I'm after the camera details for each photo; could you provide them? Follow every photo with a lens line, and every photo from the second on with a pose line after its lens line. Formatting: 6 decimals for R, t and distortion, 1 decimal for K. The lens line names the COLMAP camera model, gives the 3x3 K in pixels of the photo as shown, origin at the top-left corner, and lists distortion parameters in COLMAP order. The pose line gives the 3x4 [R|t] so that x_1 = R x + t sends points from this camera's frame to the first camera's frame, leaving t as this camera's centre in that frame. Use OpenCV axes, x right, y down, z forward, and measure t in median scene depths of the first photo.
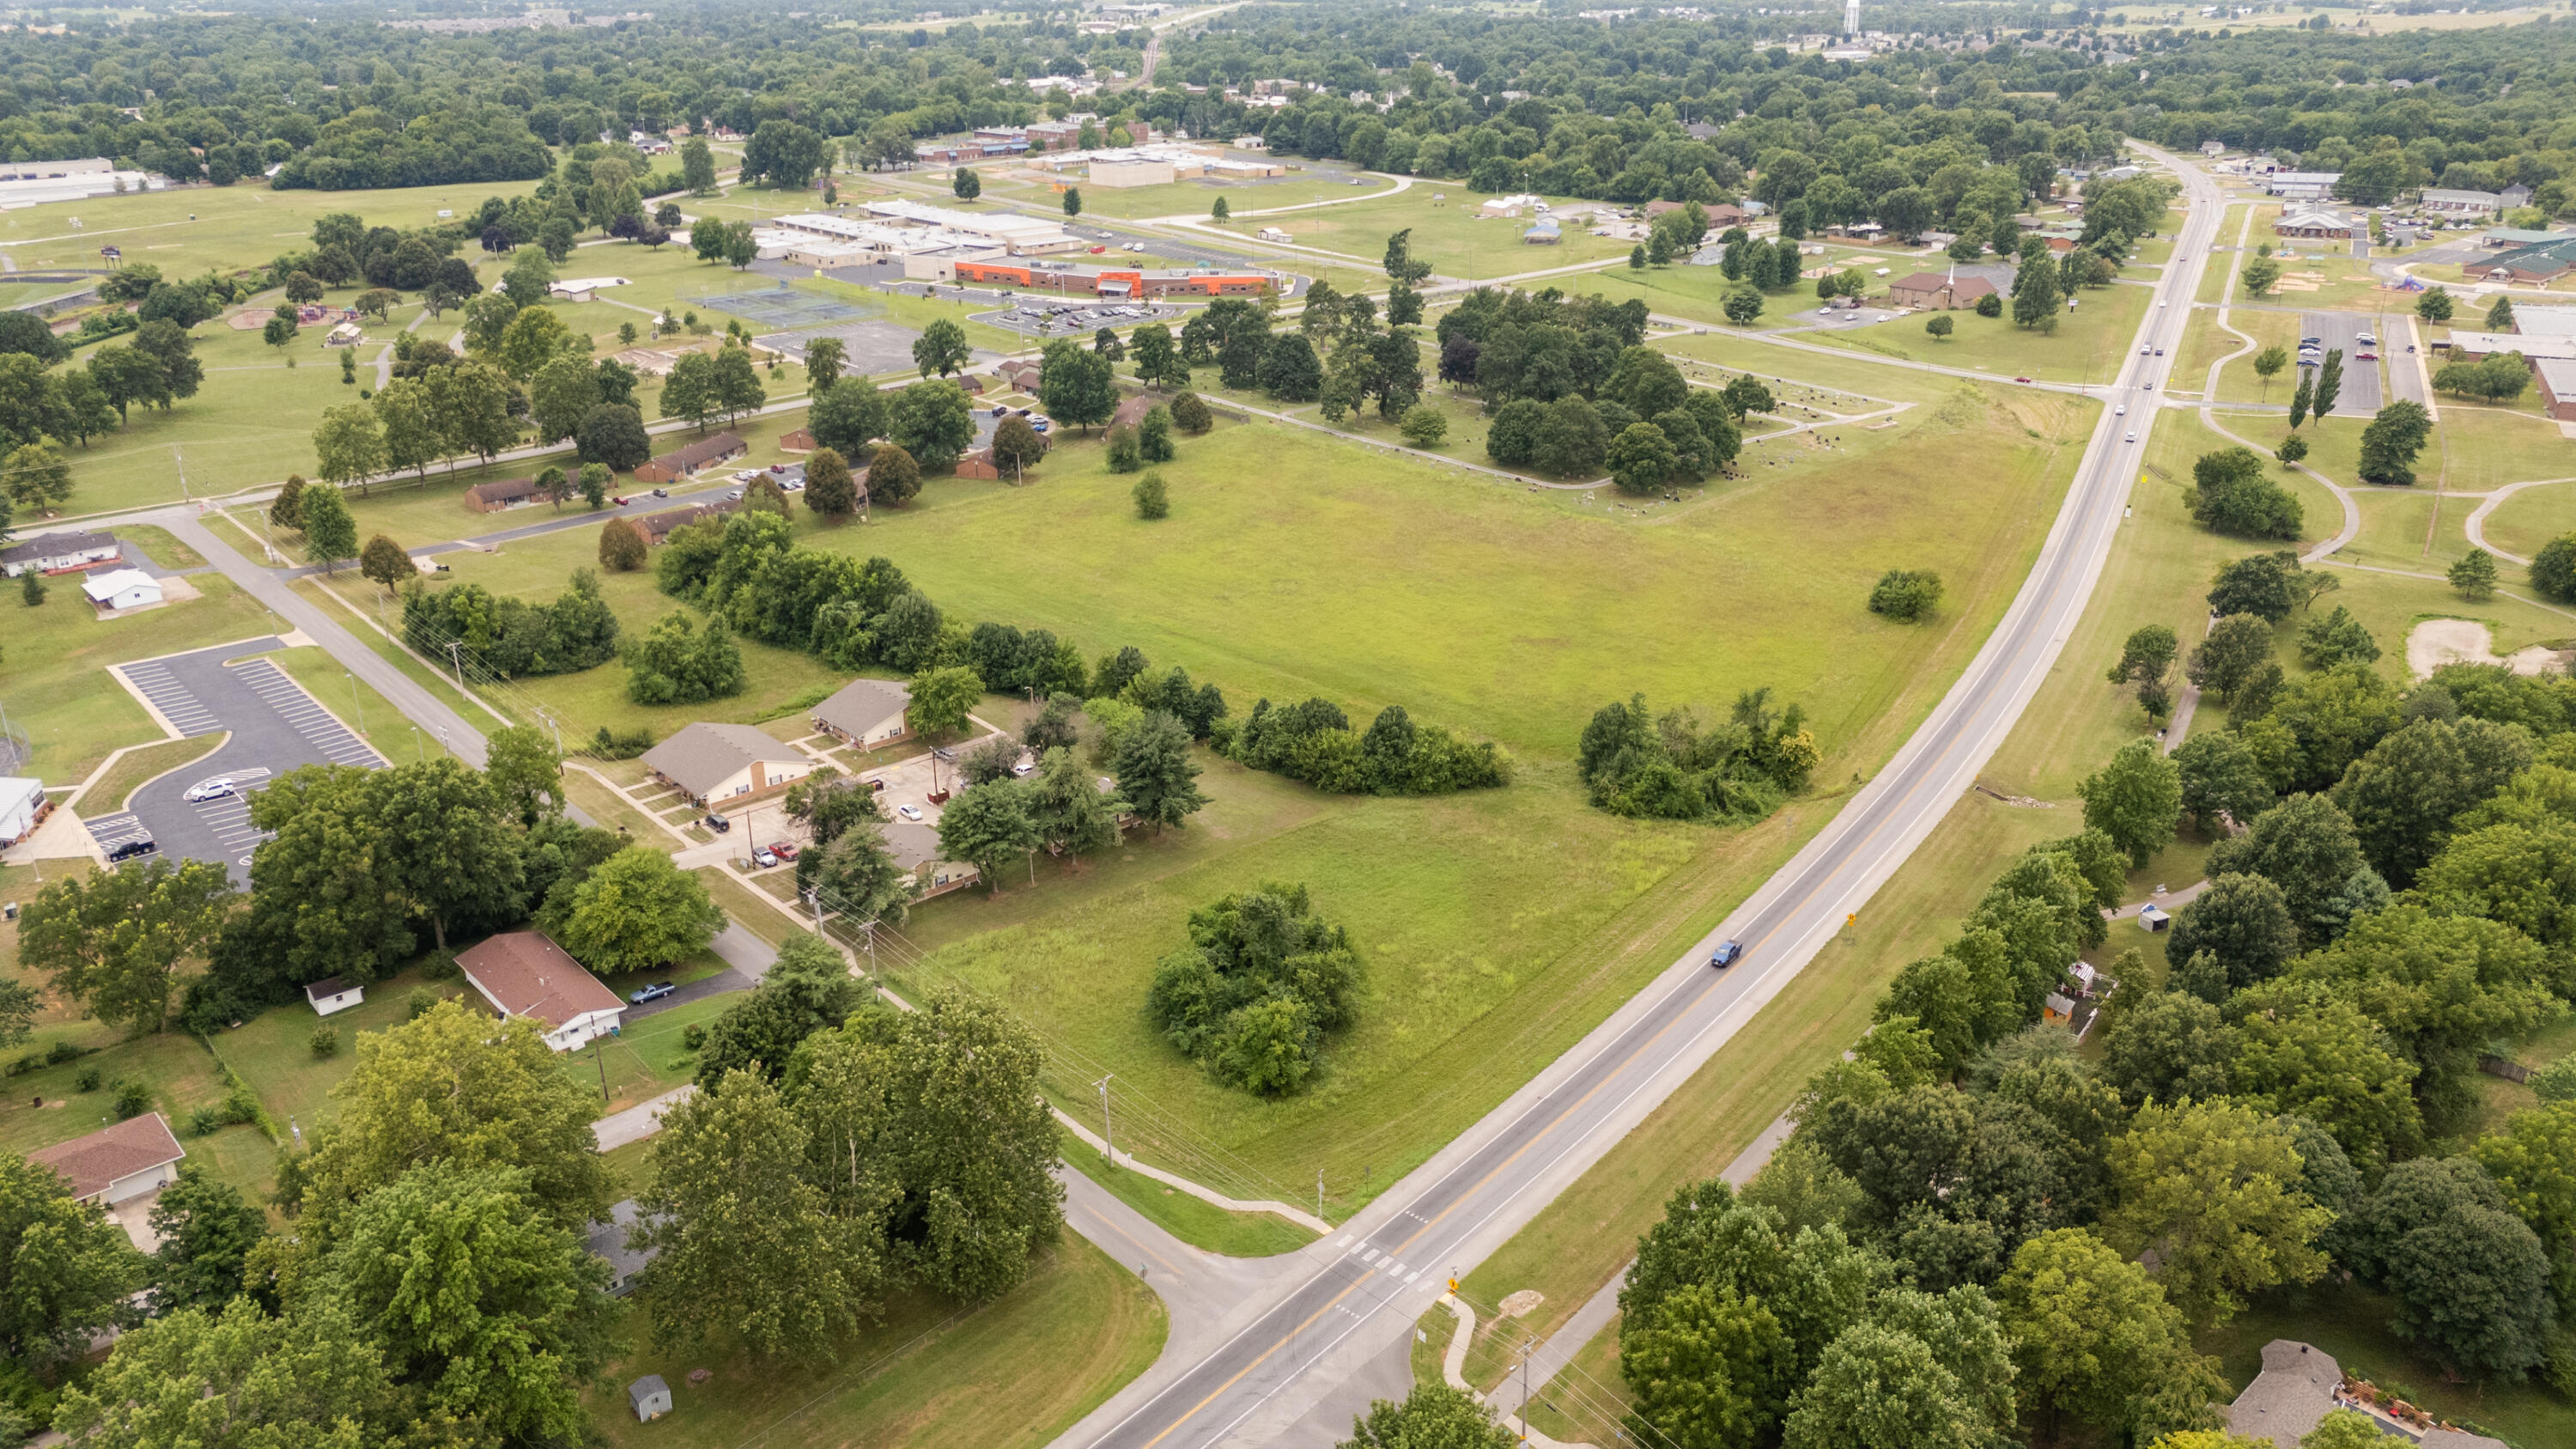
lens RADIAL K [[1893.1, 0, 1293.5], [0, 1893.1, 739.6], [0, 0, 1]] dist [0.071152, -0.072288]
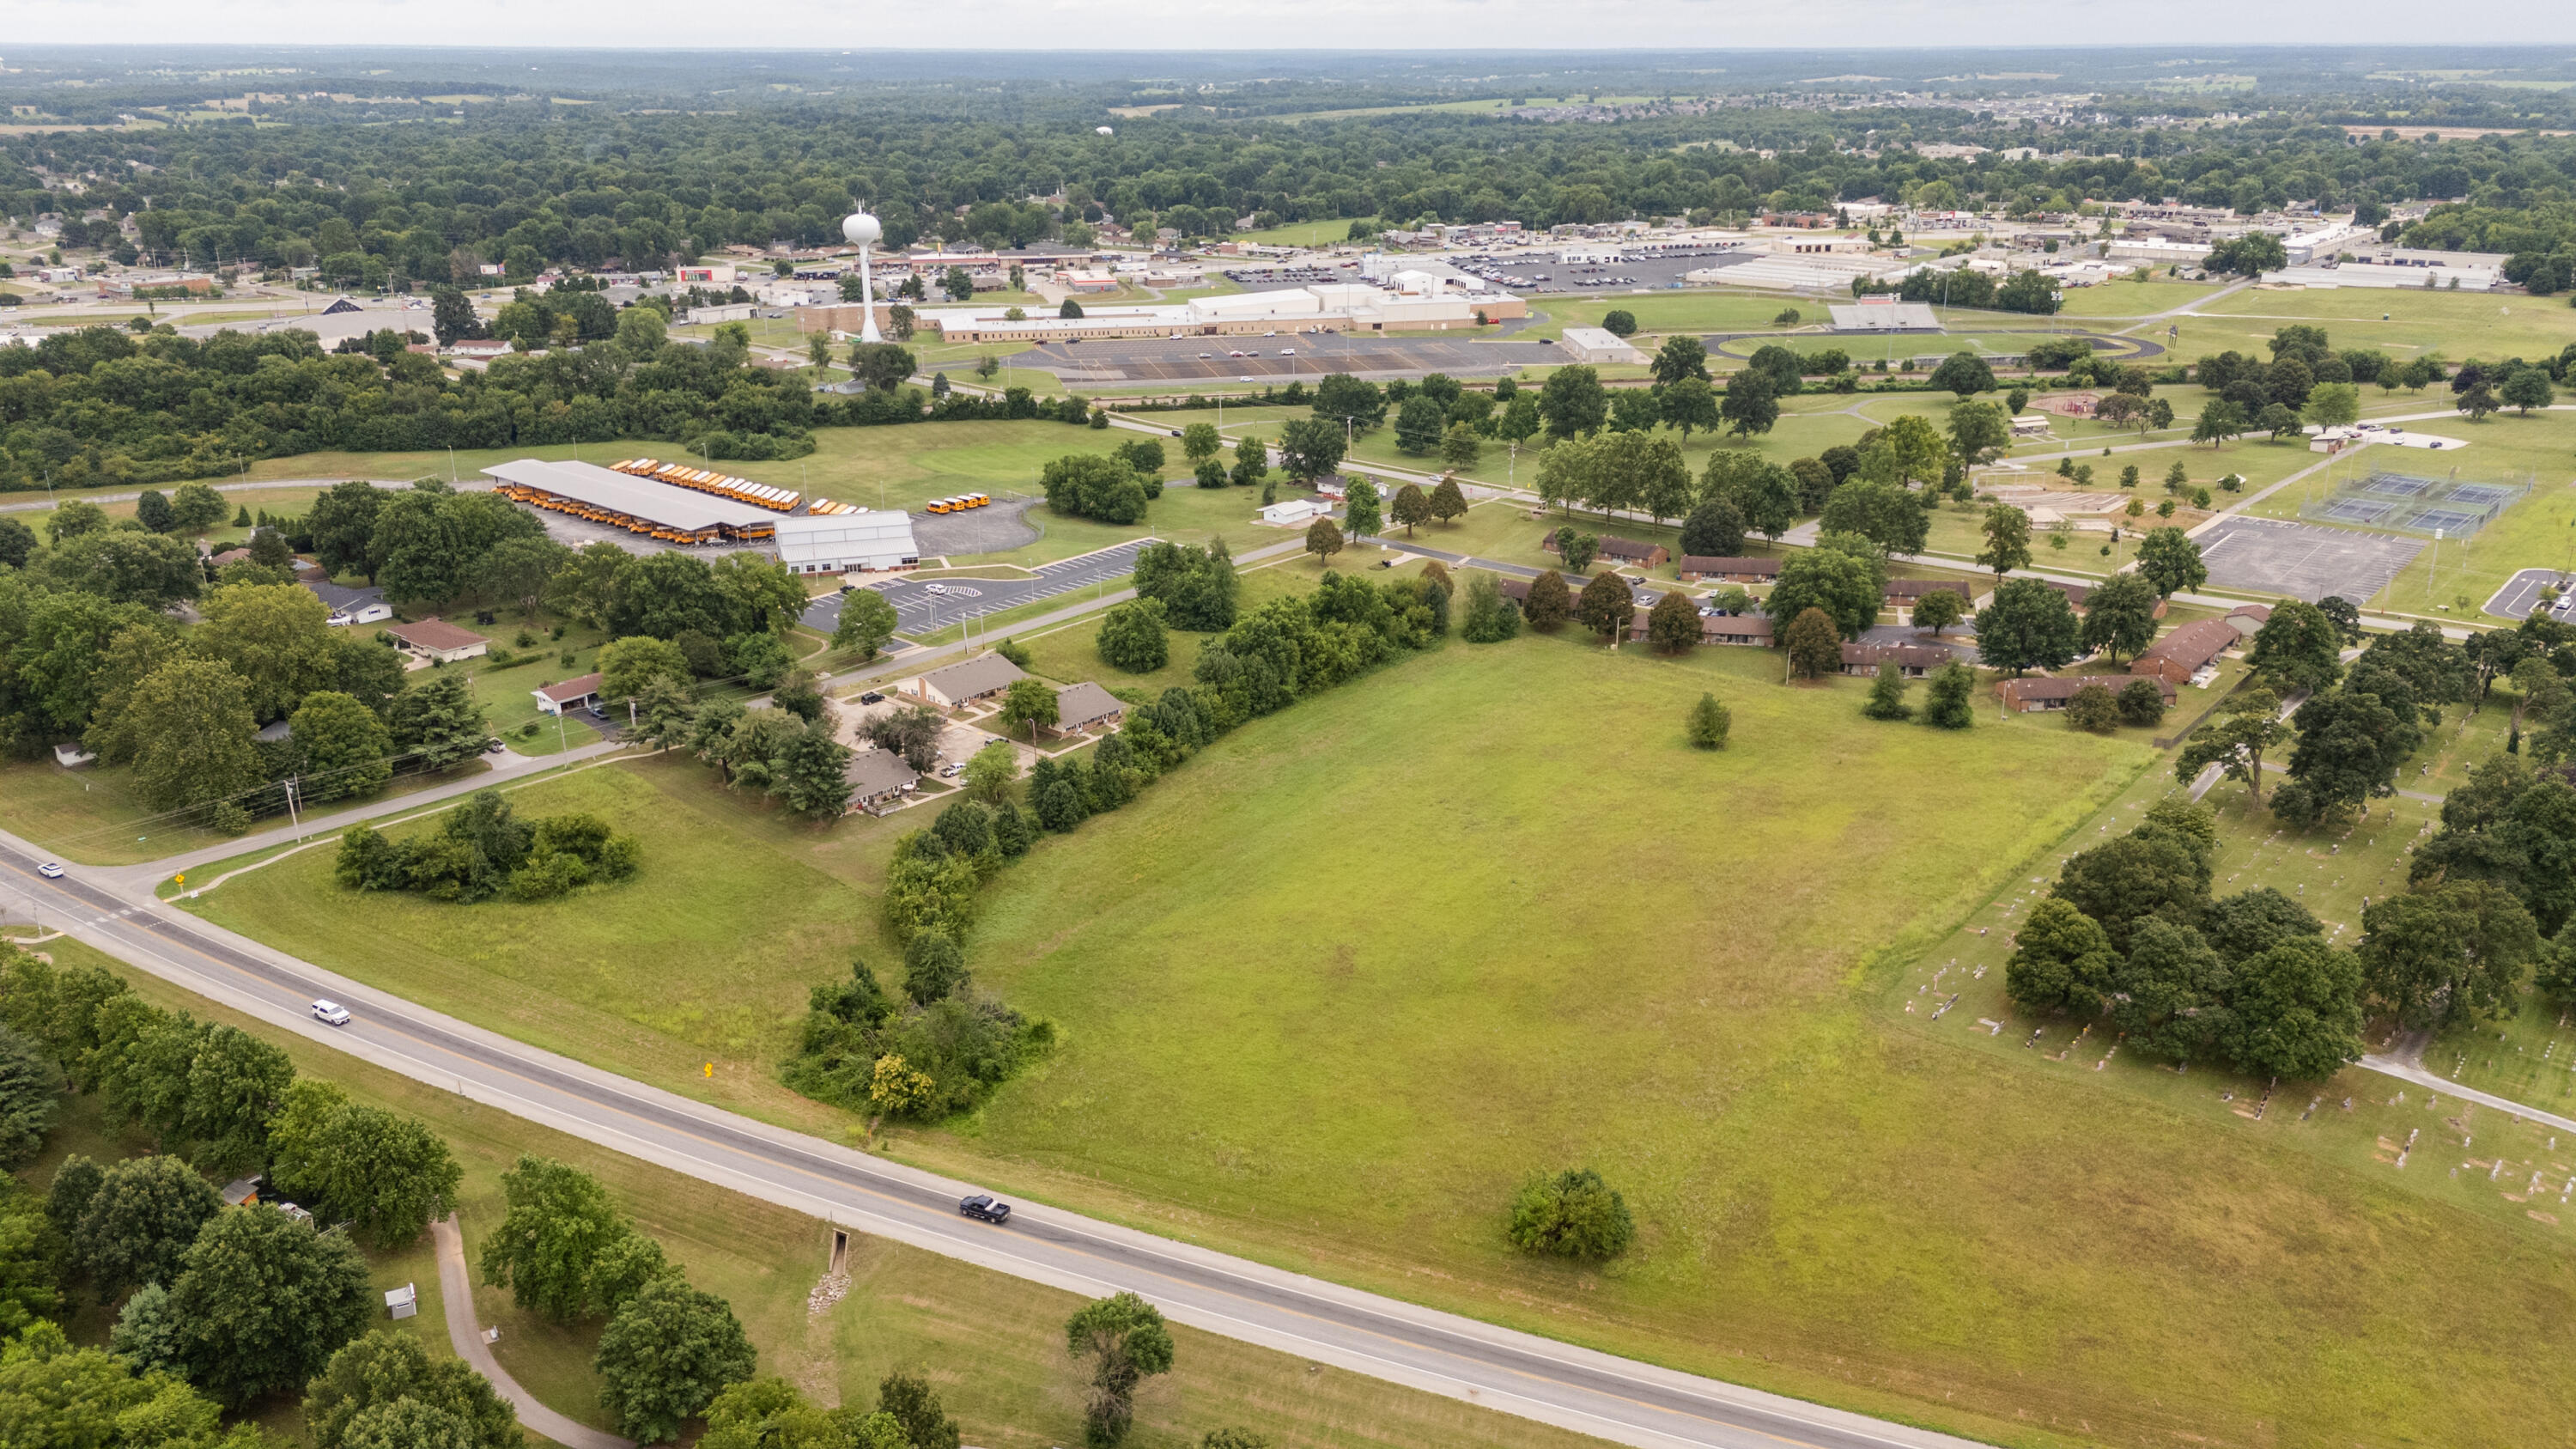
lens RADIAL K [[1892.6, 0, 1293.0], [0, 1892.6, 731.1], [0, 0, 1]] dist [0.075466, -0.079066]
pose [[0.125231, 0.344067, -0.930556, 0.839208], [-0.376267, 0.884340, 0.276343, -0.351661], [0.918009, 0.315531, 0.240208, 0.764013]]
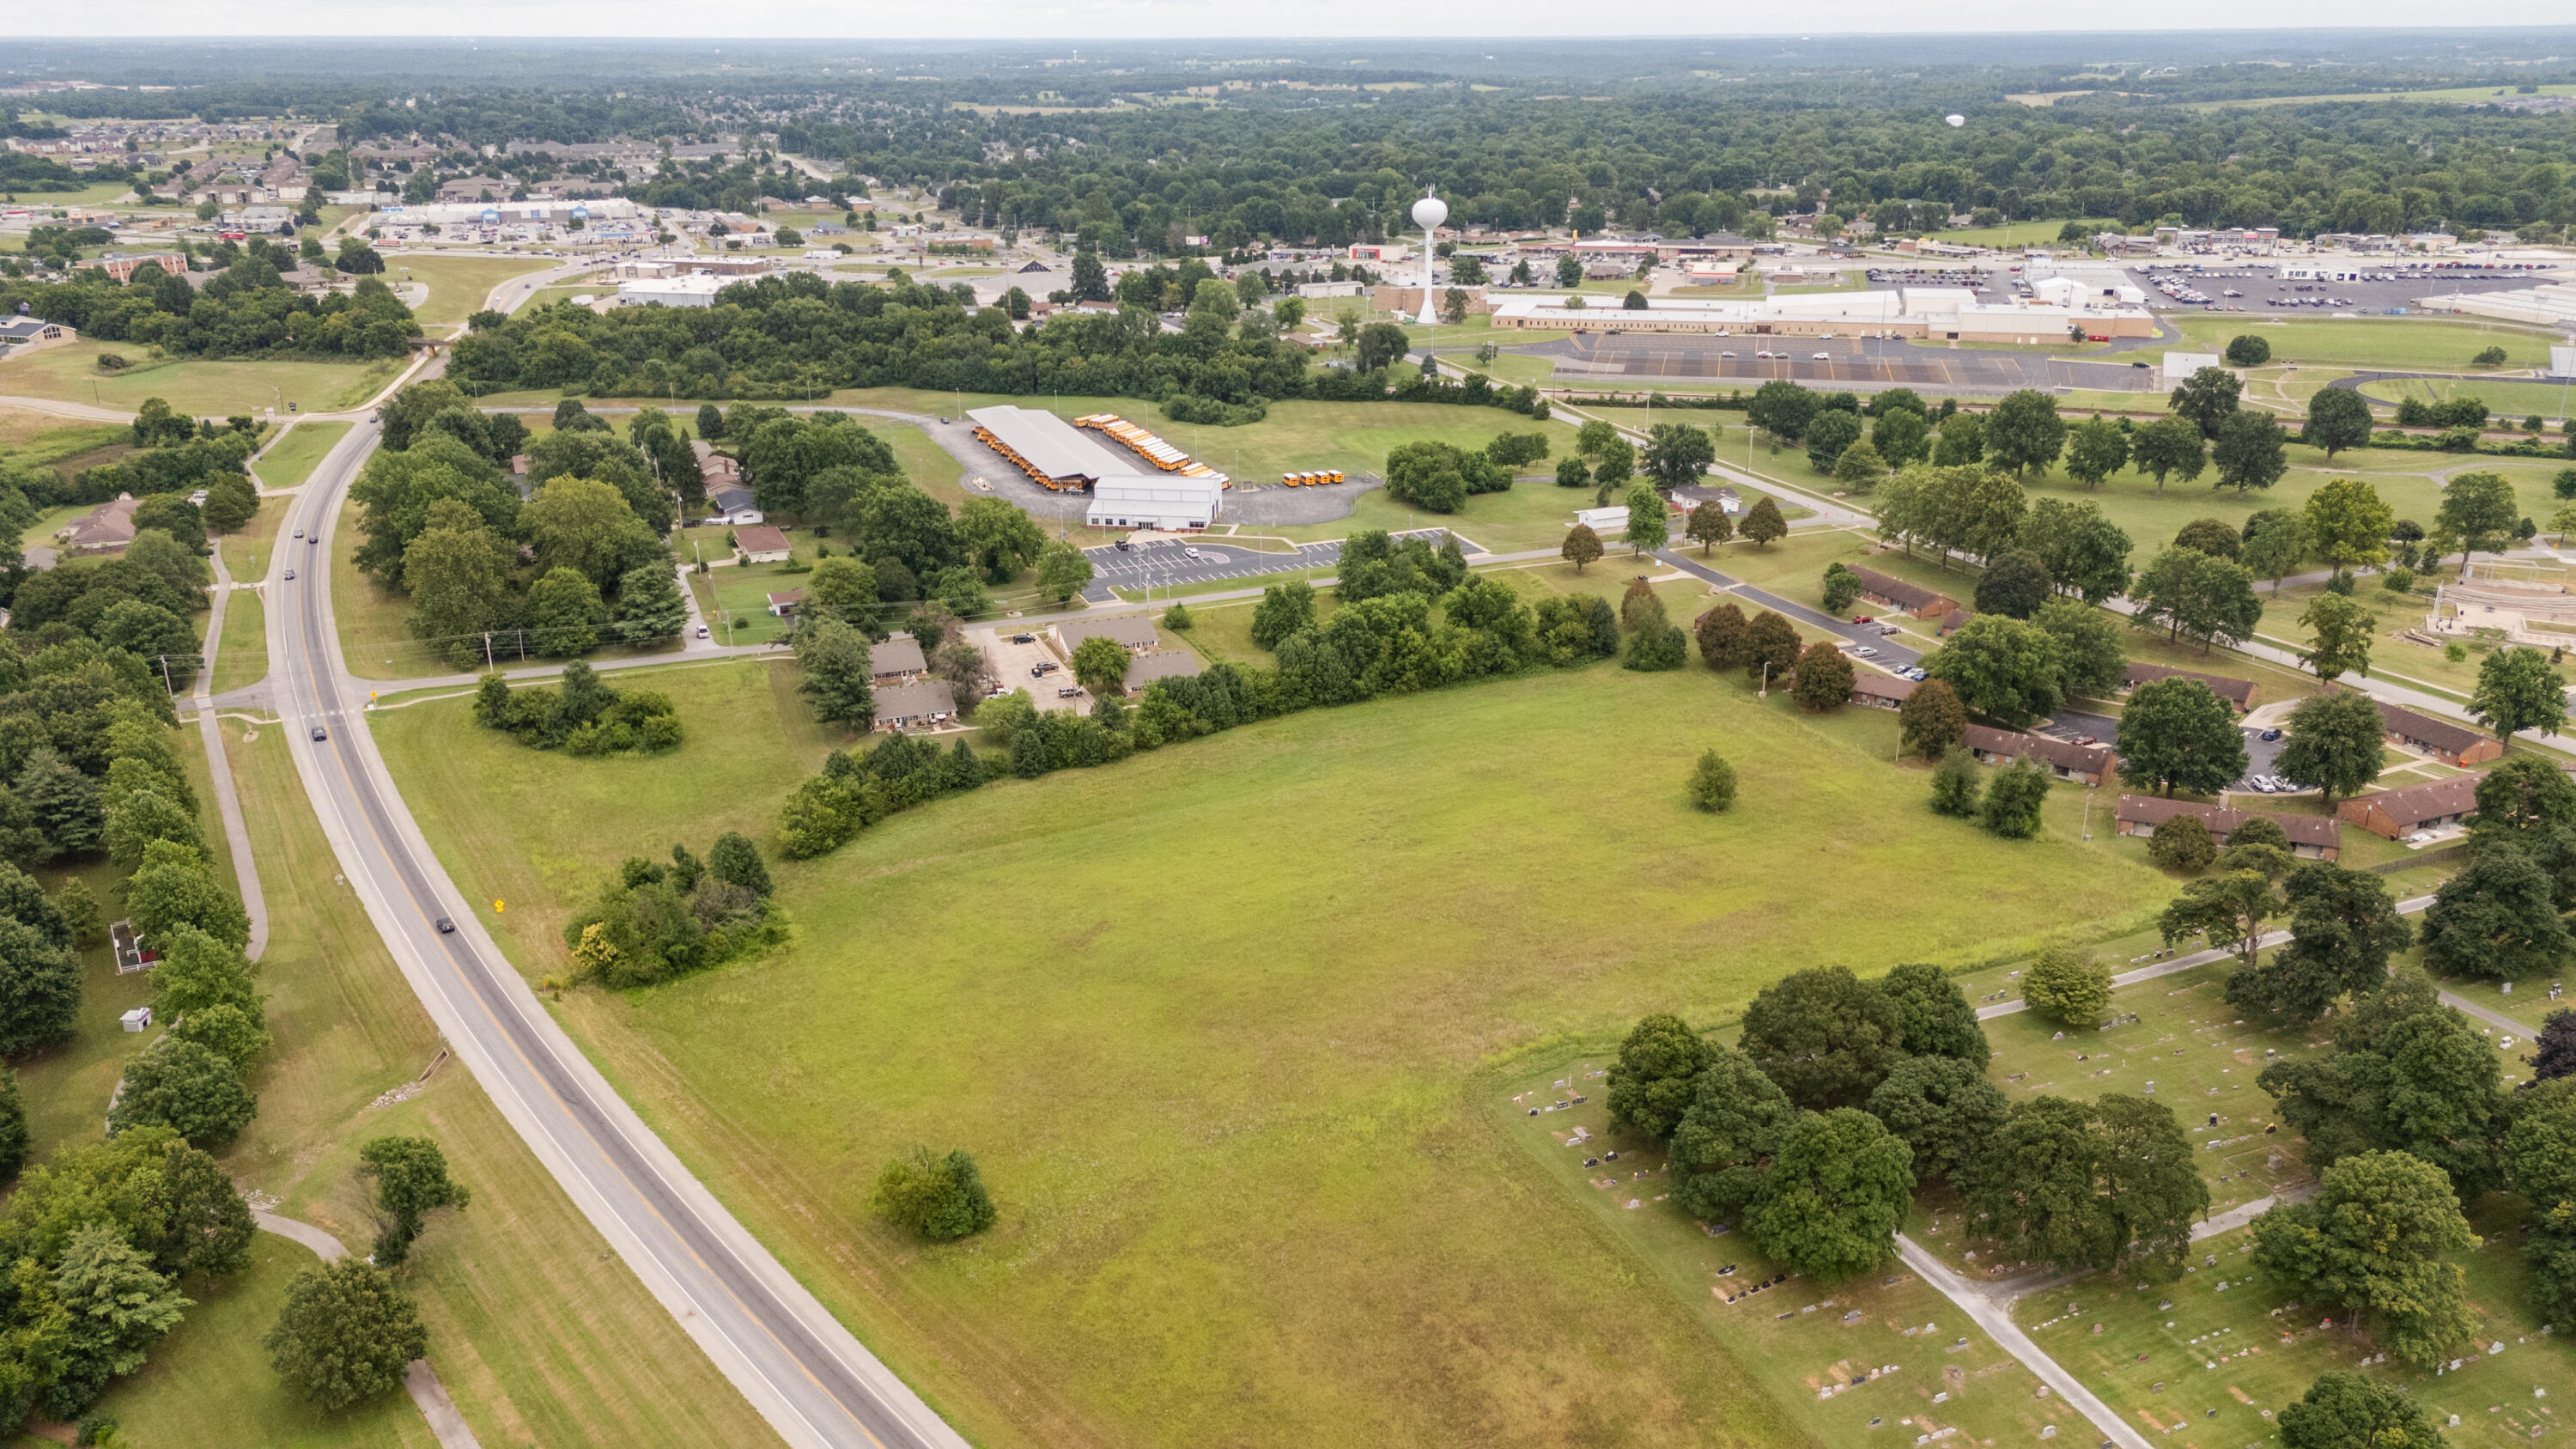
lens RADIAL K [[1892.6, 0, 1293.0], [0, 1892.6, 731.1], [0, 0, 1]] dist [0.075466, -0.079066]
pose [[-0.337745, 0.332835, -0.880425, 0.791680], [-0.350424, 0.823683, 0.445813, -0.520616], [0.873574, 0.459093, -0.161562, 1.175215]]
